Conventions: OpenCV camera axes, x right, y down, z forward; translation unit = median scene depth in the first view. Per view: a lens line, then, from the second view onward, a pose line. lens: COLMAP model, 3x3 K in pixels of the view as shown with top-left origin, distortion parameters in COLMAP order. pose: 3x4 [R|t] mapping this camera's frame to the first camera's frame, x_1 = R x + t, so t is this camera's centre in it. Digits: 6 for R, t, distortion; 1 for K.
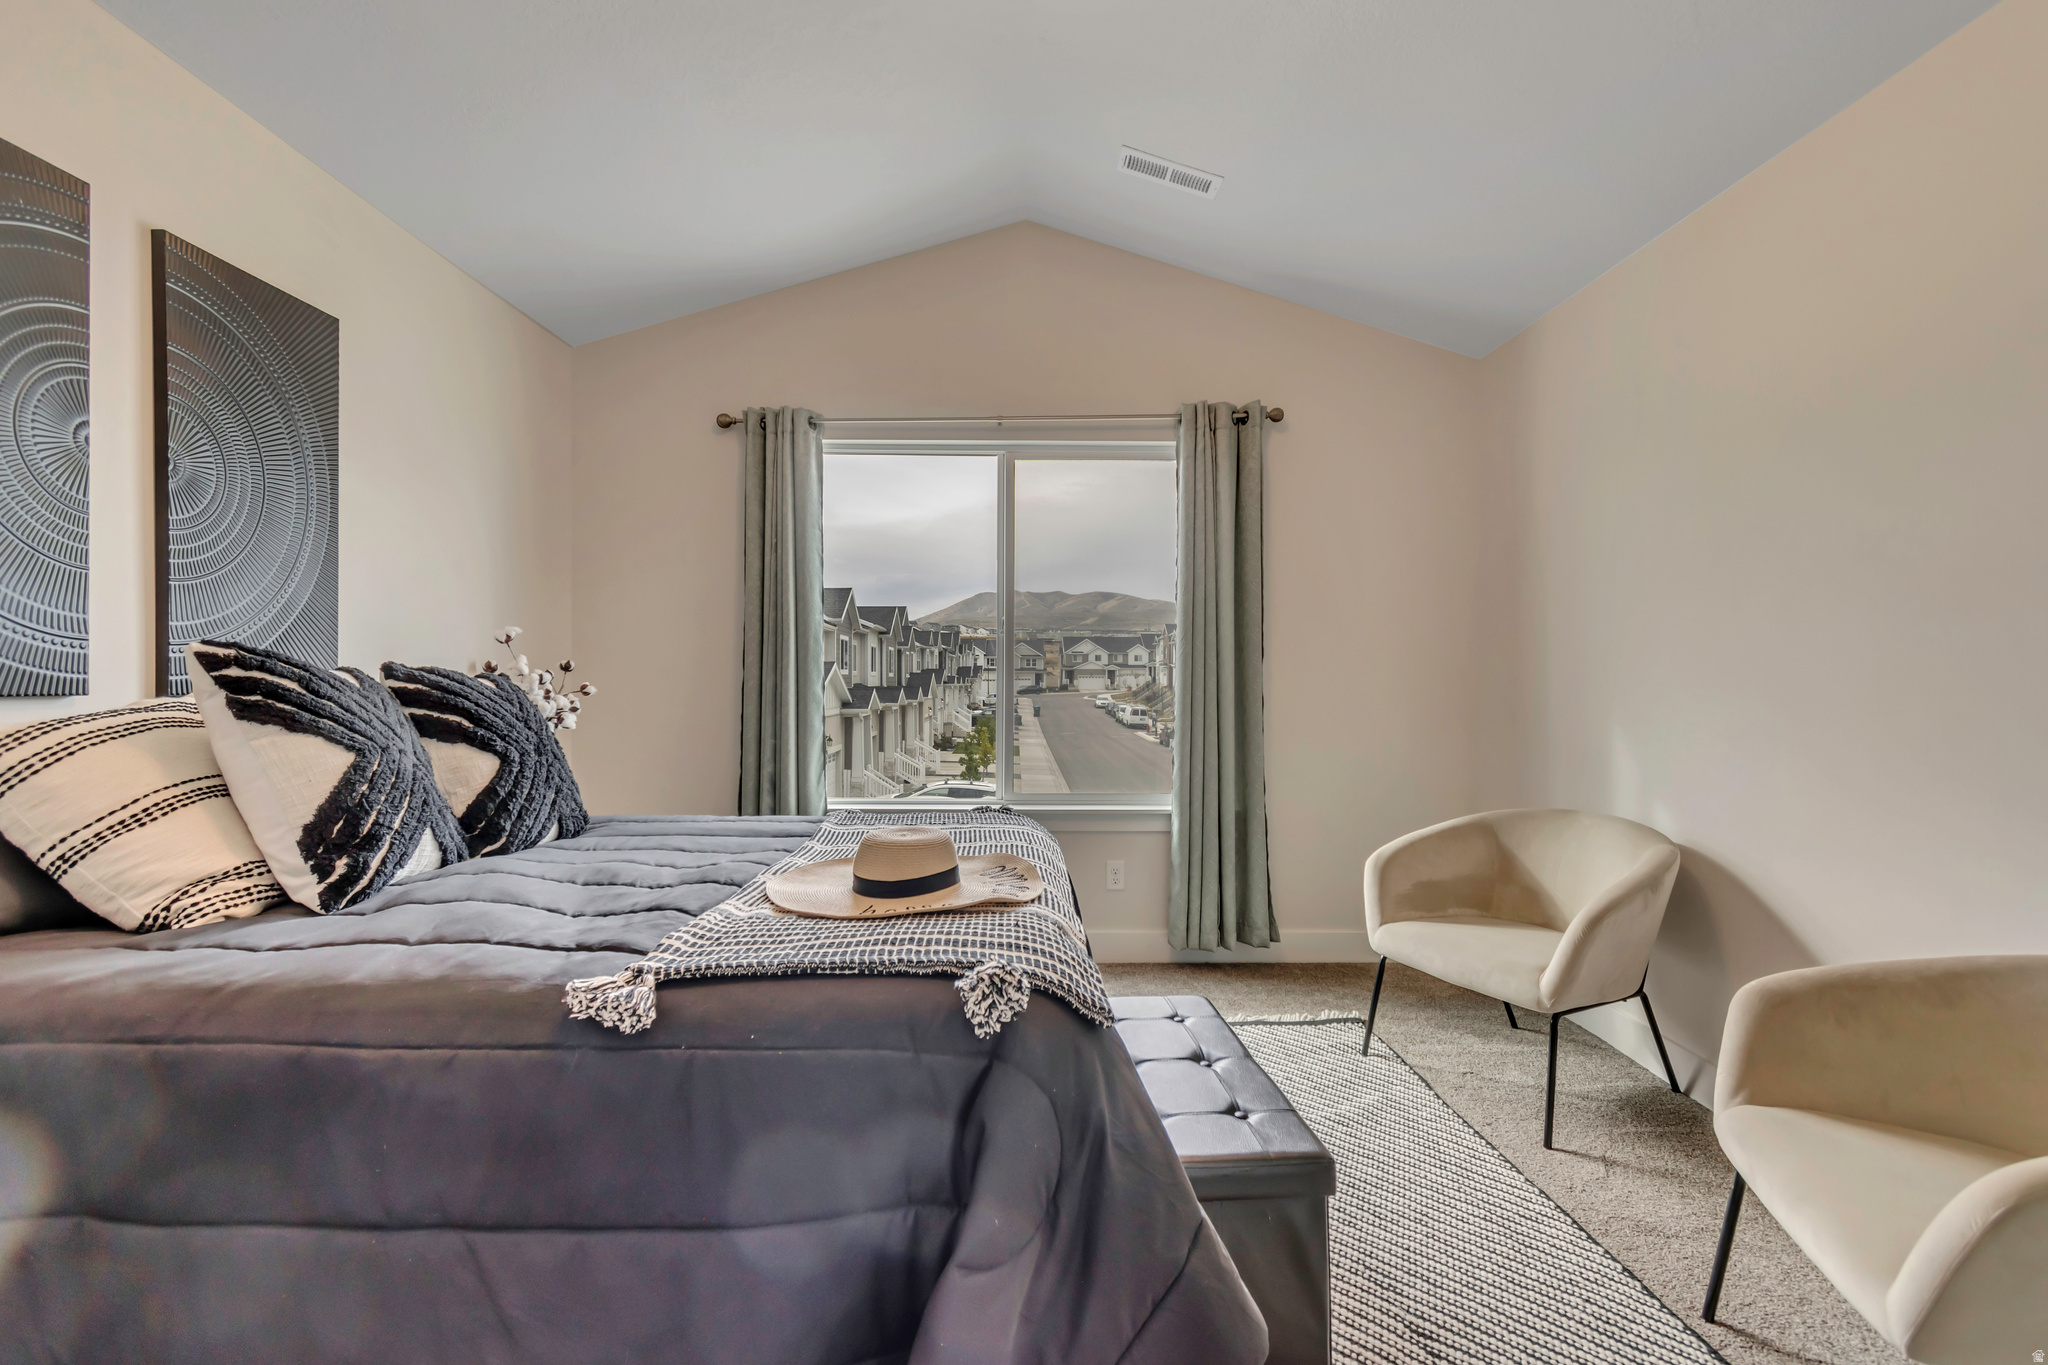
lens RADIAL K [[917.8, 0, 1031.0], [0, 917.8, 679.1], [0, 0, 1]] dist [0.004194, -0.000974]
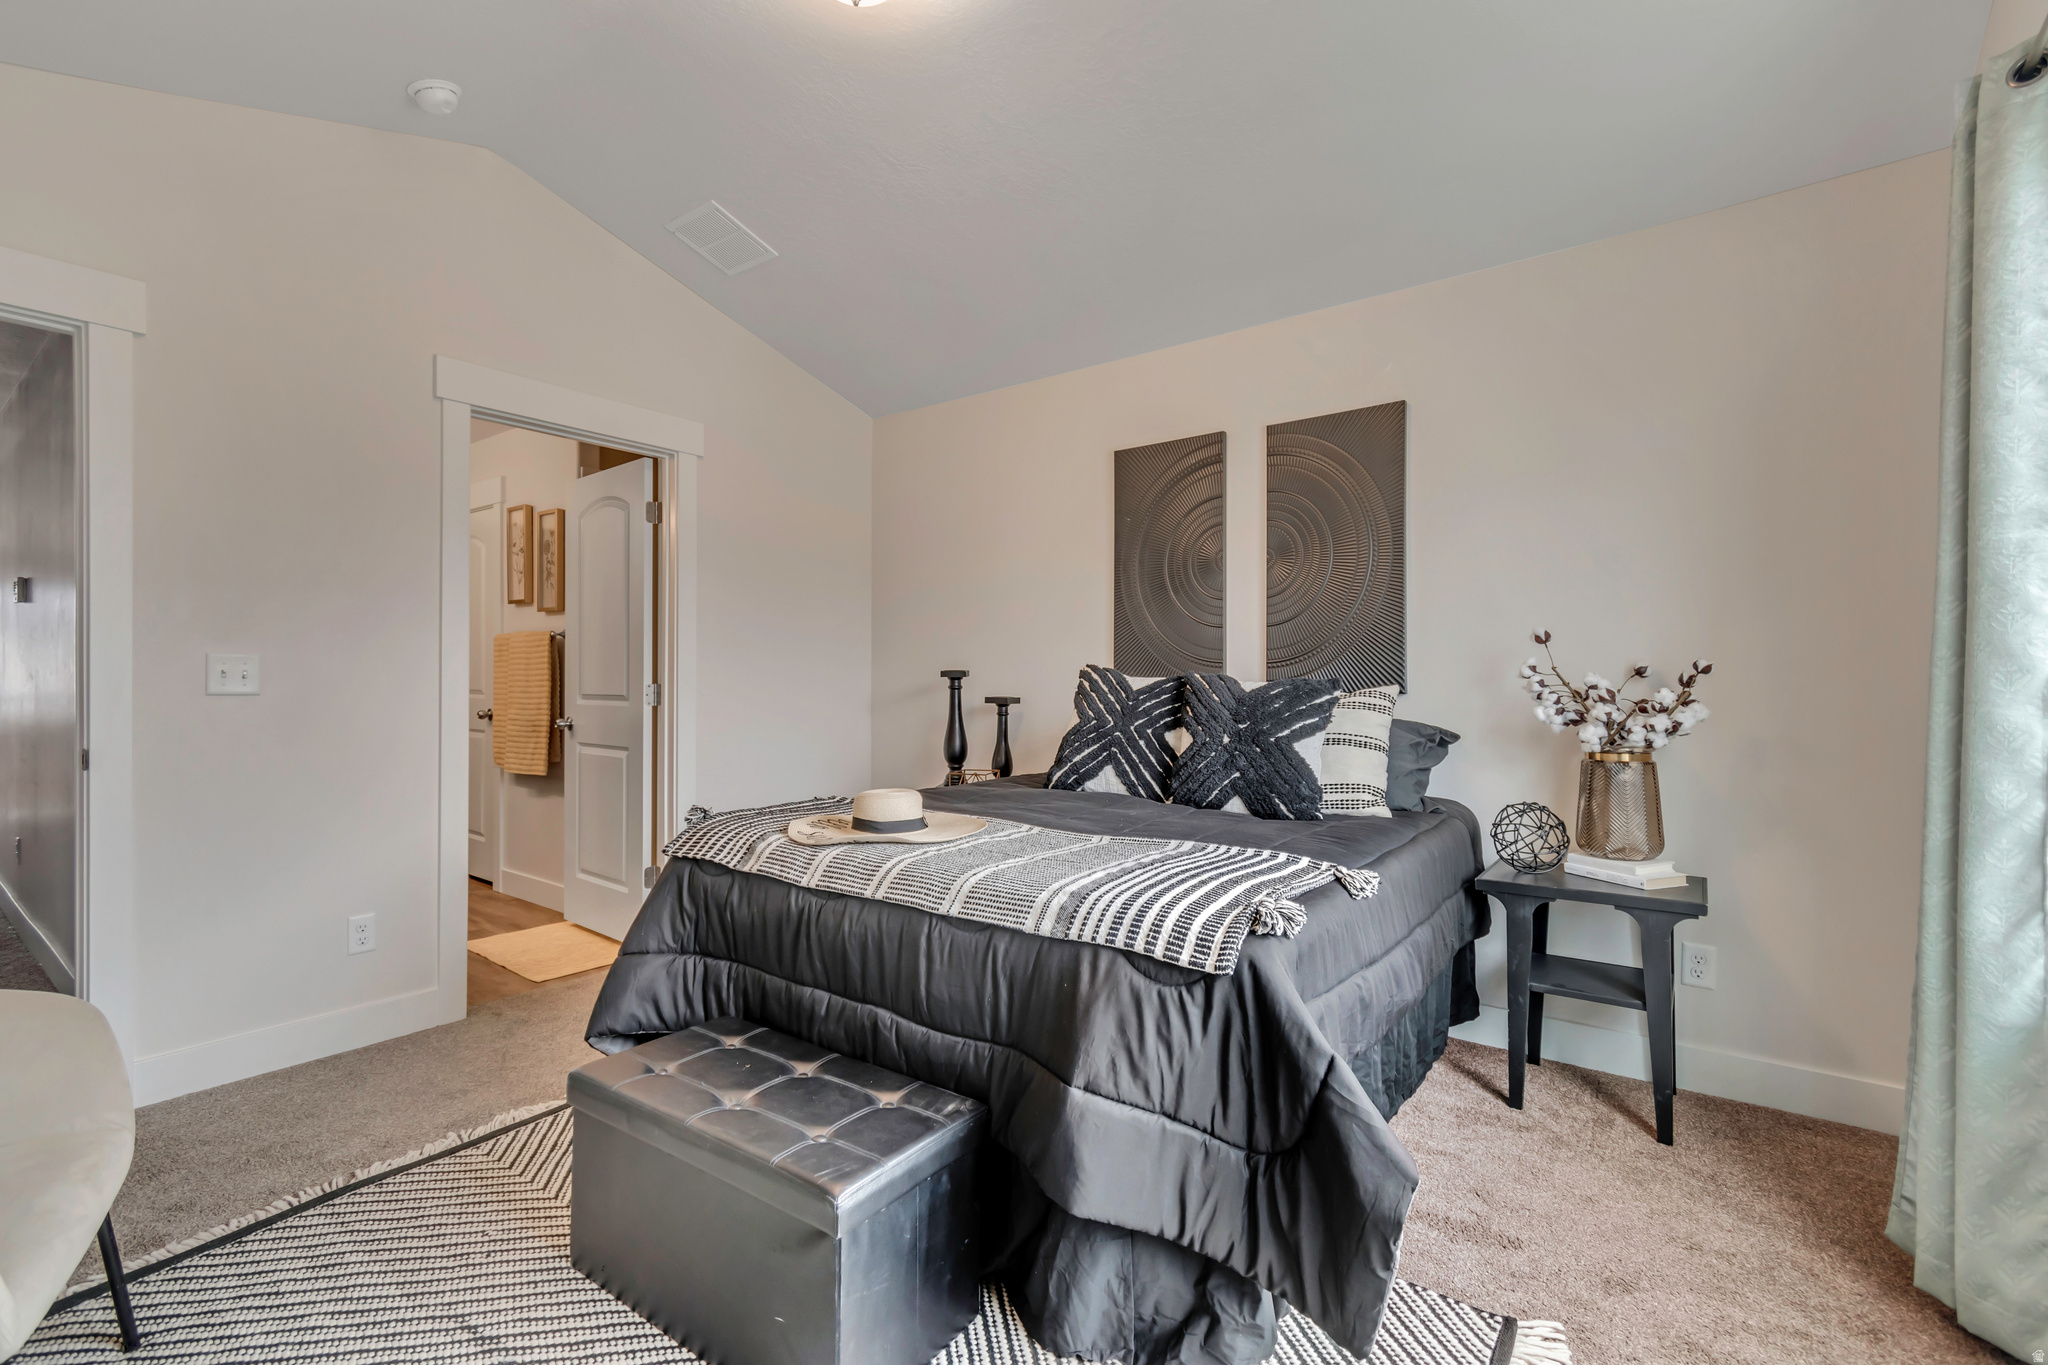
lens RADIAL K [[917.8, 0, 1031.0], [0, 917.8, 679.1], [0, 0, 1]] dist [0.004194, -0.000974]
pose [[-0.612113, -0.000049, -0.790770, 0.707968], [-0.000178, 1.000000, 0.000076, -0.005880], [0.790770, 0.000187, -0.612113, 1.699634]]
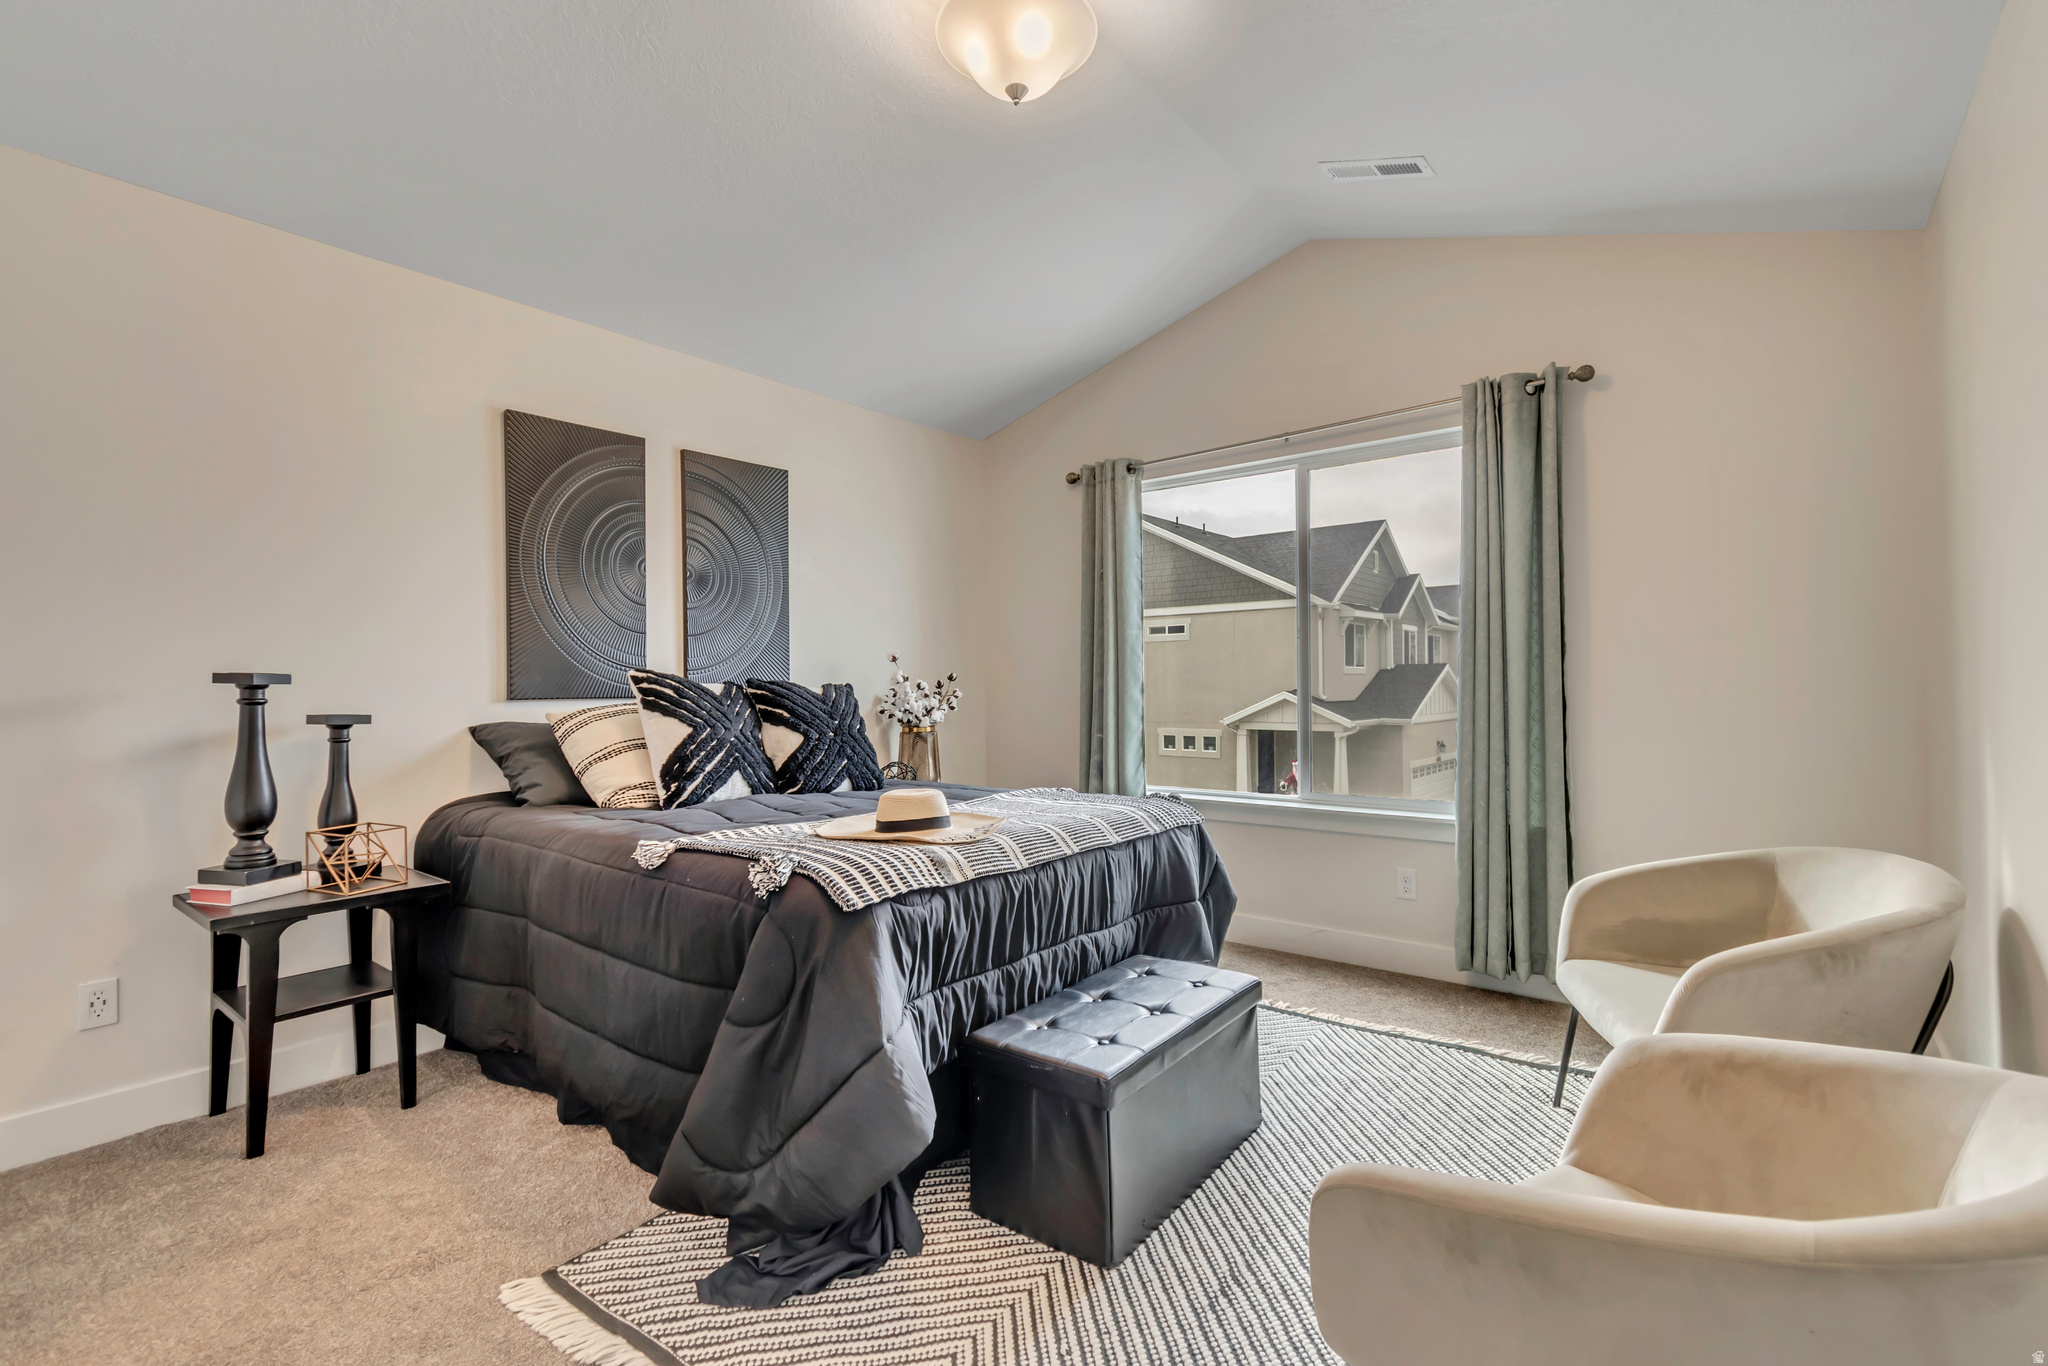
lens RADIAL K [[917.8, 0, 1031.0], [0, 917.8, 679.6], [0, 0, 1]] dist [0.004194, -0.000974]
pose [[0.773151, -0.013079, -0.634087, 0.777346], [0.010773, 0.999914, -0.007489, 0.002958], [0.634131, -0.001041, 0.773225, 0.000680]]
